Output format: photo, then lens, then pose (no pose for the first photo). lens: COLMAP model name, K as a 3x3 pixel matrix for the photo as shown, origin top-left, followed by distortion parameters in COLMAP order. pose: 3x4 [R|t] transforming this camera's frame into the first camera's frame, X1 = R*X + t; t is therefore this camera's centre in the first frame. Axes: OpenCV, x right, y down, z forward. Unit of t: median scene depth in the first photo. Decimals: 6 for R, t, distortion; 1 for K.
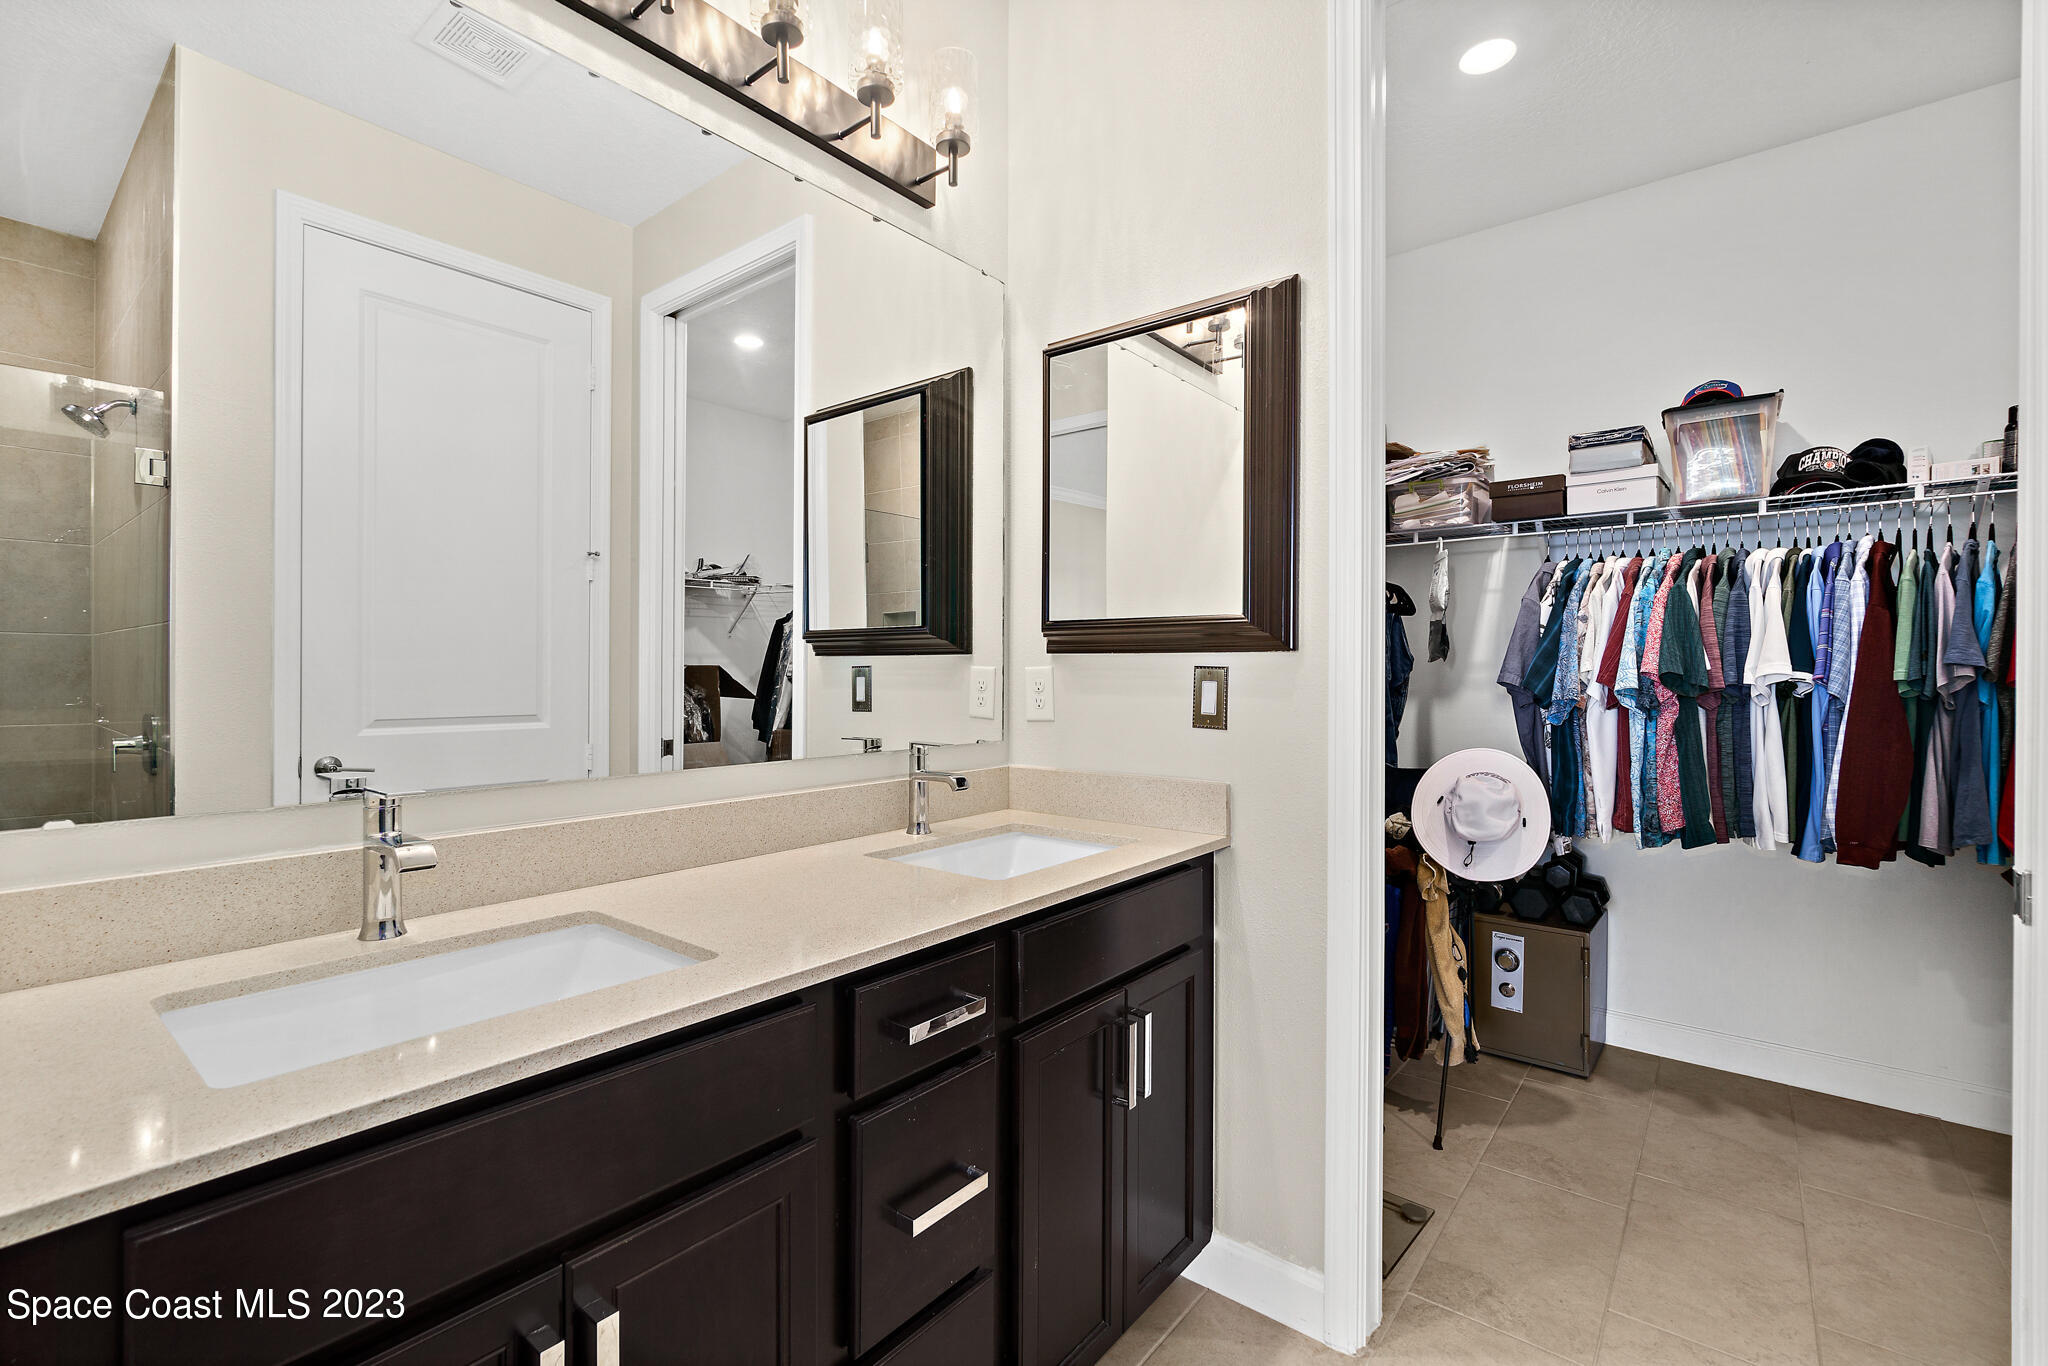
lens RADIAL K [[893.3, 0, 1013.0], [0, 893.3, 670.8], [0, 0, 1]] dist [-0.006128, -0.000654]
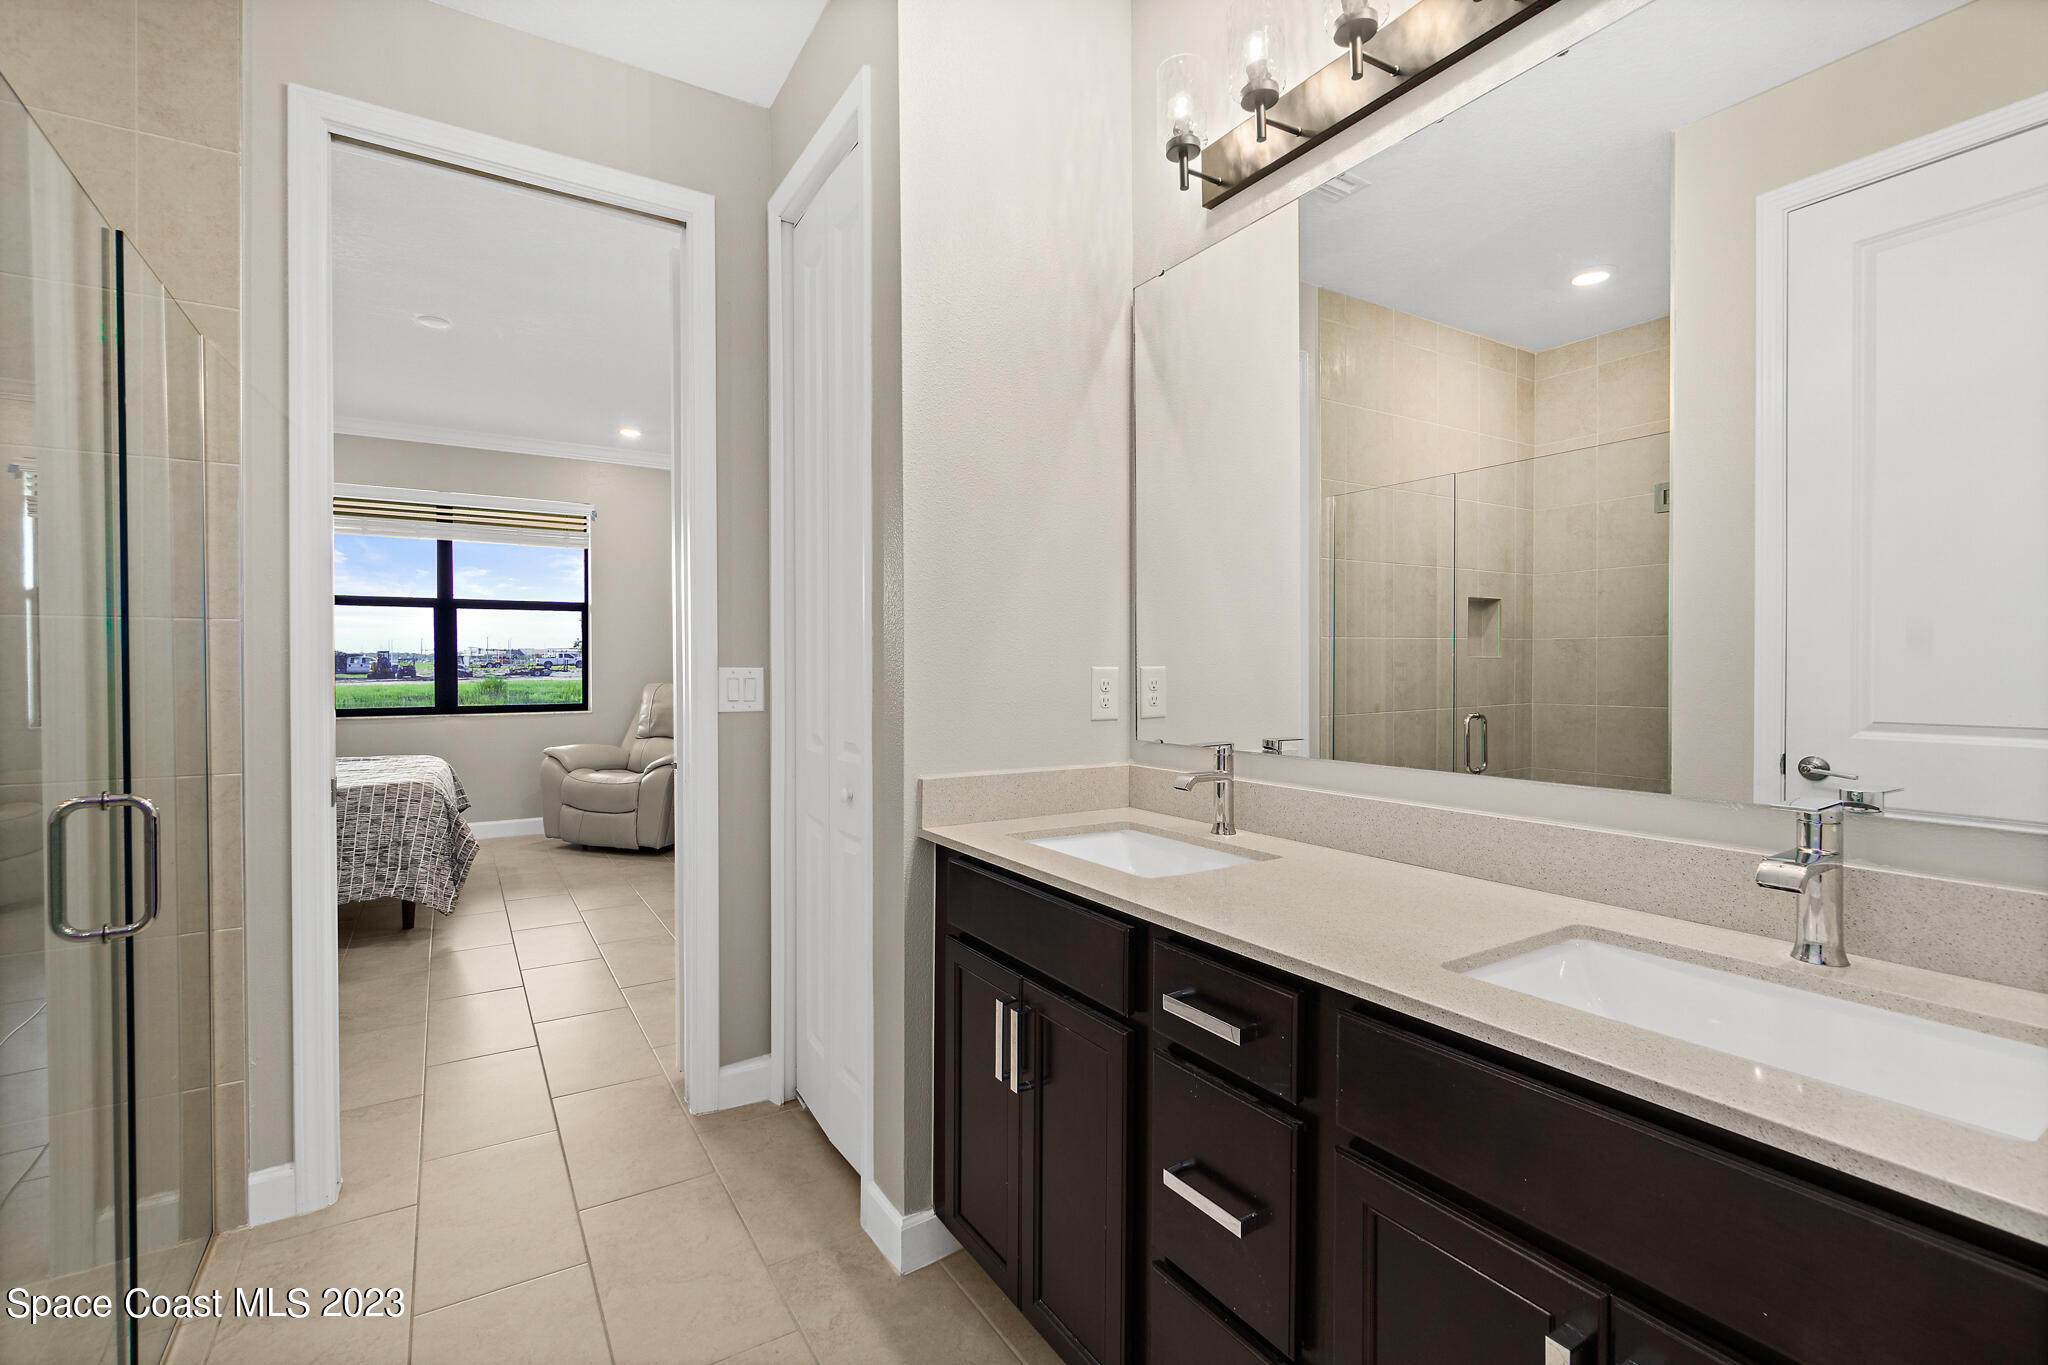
lens RADIAL K [[893.3, 0, 1013.0], [0, 893.3, 670.3], [0, 0, 1]] dist [-0.006128, -0.000654]
pose [[-0.302887, -0.002055, -0.953024, 0.819044], [0.000500, 0.999997, -0.002315, 0.001306], [0.953026, -0.001178, -0.302885, 0.957860]]
